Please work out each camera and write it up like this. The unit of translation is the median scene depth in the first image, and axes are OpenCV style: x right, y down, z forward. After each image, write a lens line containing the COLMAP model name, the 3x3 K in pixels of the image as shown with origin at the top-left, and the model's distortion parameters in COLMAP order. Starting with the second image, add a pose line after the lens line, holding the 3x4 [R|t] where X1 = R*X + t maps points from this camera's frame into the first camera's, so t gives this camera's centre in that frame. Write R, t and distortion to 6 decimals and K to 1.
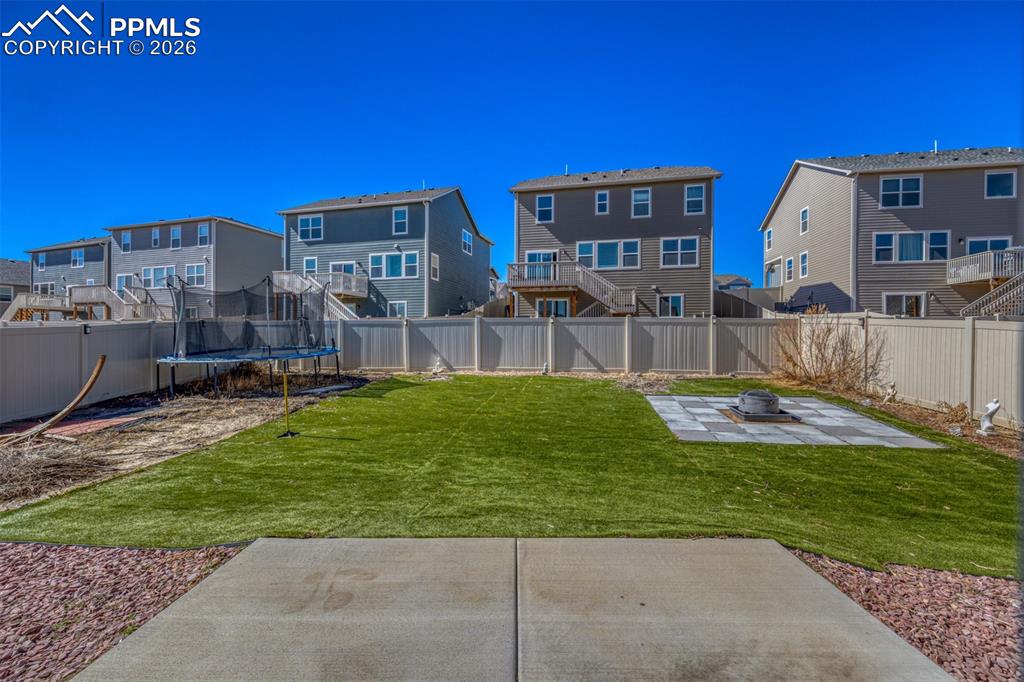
lens RADIAL K [[431.9, 0, 513.5], [0, 431.9, 339.1], [0, 0, 1]] dist [0.002099, -0.000274]
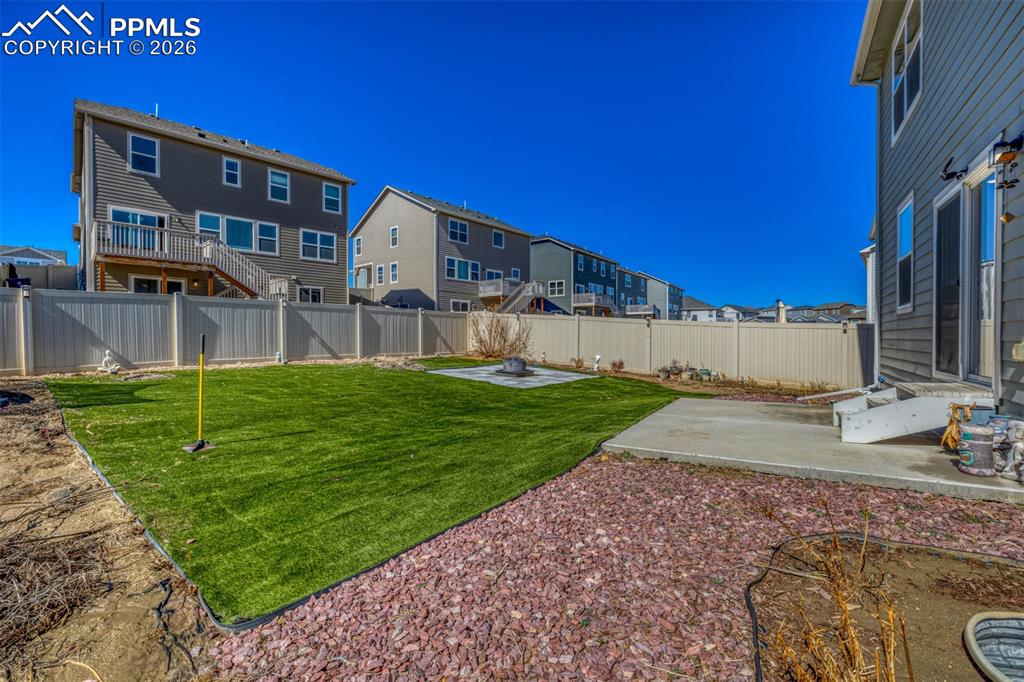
lens RADIAL K [[431.9, 0, 513.5], [0, 431.9, 339.1], [0, 0, 1]] dist [0.002099, -0.000274]
pose [[0.526575, -0.008219, 0.850089, -0.241669], [0.005288, 0.999966, 0.006393, 0.014866], [-0.850112, 0.001129, 0.526601, 0.070433]]
